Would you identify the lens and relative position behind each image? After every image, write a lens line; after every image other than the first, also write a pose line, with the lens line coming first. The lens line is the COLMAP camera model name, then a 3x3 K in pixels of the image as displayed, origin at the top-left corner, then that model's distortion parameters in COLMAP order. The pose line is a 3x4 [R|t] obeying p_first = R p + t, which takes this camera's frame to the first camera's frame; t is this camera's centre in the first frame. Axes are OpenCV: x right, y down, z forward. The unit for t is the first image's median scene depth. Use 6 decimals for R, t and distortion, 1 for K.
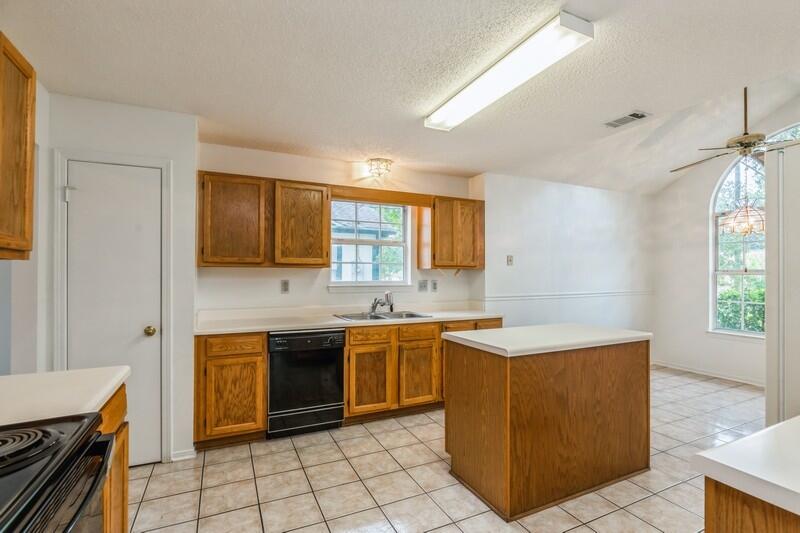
lens RADIAL K [[378.5, 0, 402.2], [0, 378.5, 271.8], [0, 0, 1]] dist [-0.000675, 0.000076]
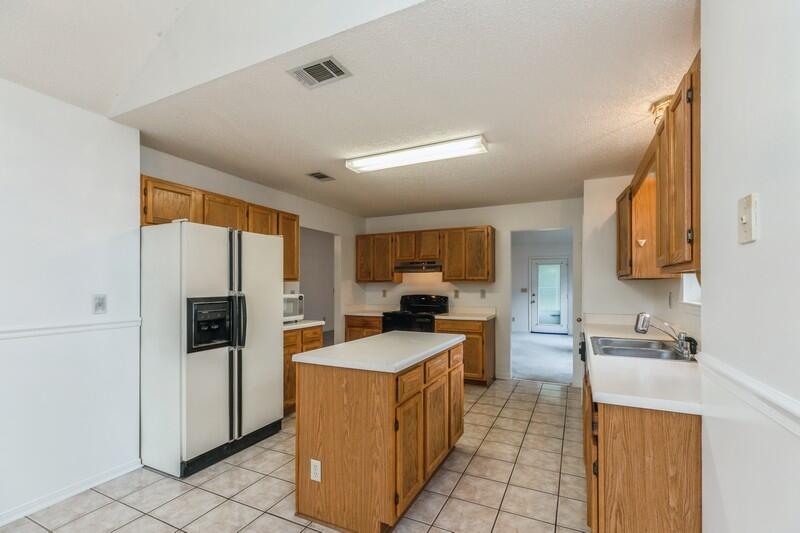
lens RADIAL K [[365.7, 0, 400.8], [0, 365.7, 283.8], [0, 0, 1]] dist [0.001482, 0.000255]
pose [[-0.781866, -0.003887, -0.623435, 0.729337], [0.003753, 0.999933, -0.010941, 0.011071], [0.623435, -0.010894, -0.781799, 1.328278]]
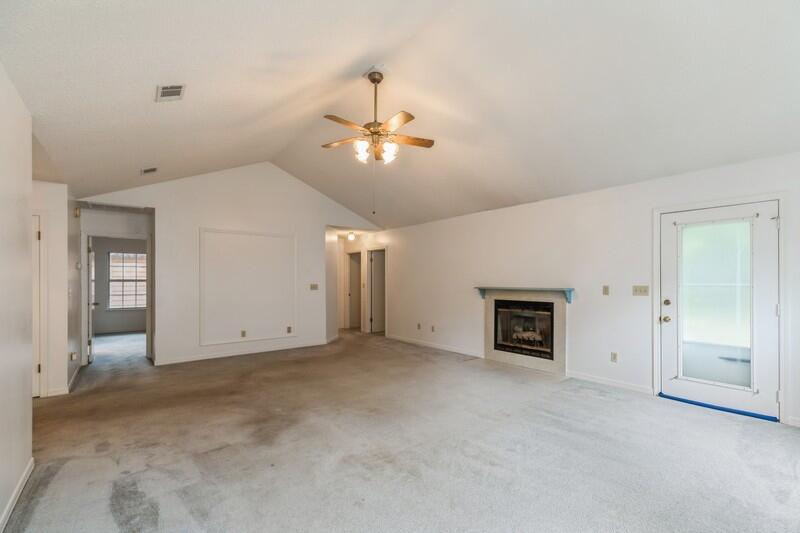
lens RADIAL K [[360.8, 0, 400.7], [0, 360.8, 279.1], [0, 0, 1]] dist [0.002073, 0.000163]
pose [[-0.979268, 0.002072, -0.202559, -0.845251], [0.003732, 0.999963, -0.007811, 0.003259], [0.202535, -0.008405, -0.979239, 0.669314]]
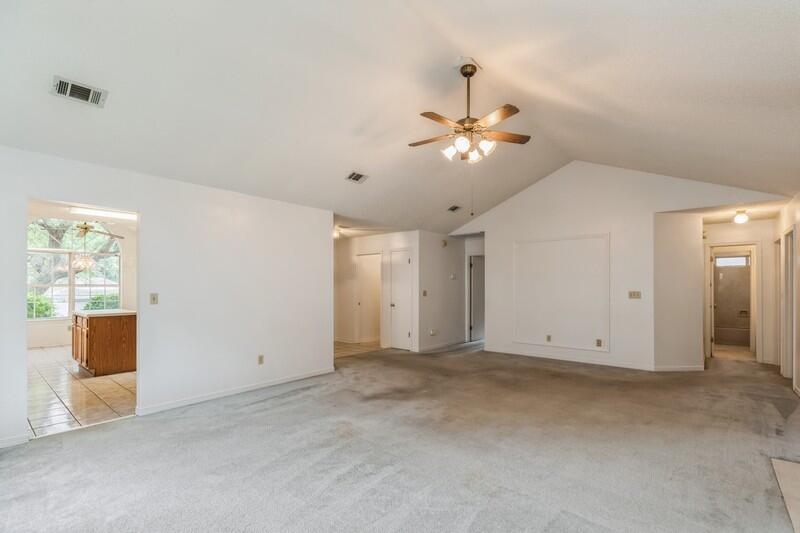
lens RADIAL K [[361.1, 0, 401.8], [0, 361.1, 284.7], [0, 0, 1]] dist [0.016479, 0.000081]
pose [[-0.407549, -0.000295, 0.913183, -1.876778], [-0.004723, 0.999987, -0.001784, -0.008804], [-0.913171, -0.005040, -0.407545, 0.168061]]
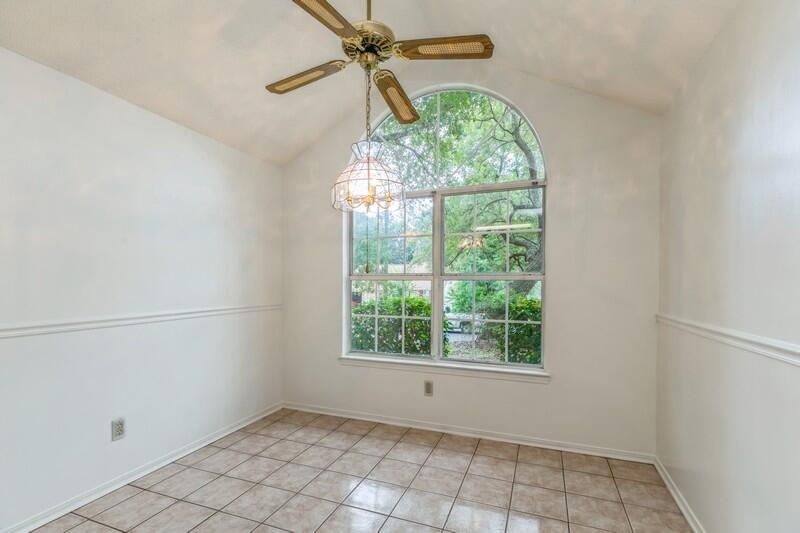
lens RADIAL K [[365.5, 0, 396.8], [0, 365.5, 287.2], [0, 0, 1]] dist [0.002766, 0.000379]
pose [[0.737630, -0.009806, 0.675134, 0.578359], [-0.002827, 0.999841, 0.017610, 0.011967], [-0.675199, -0.014898, 0.737485, 0.571856]]
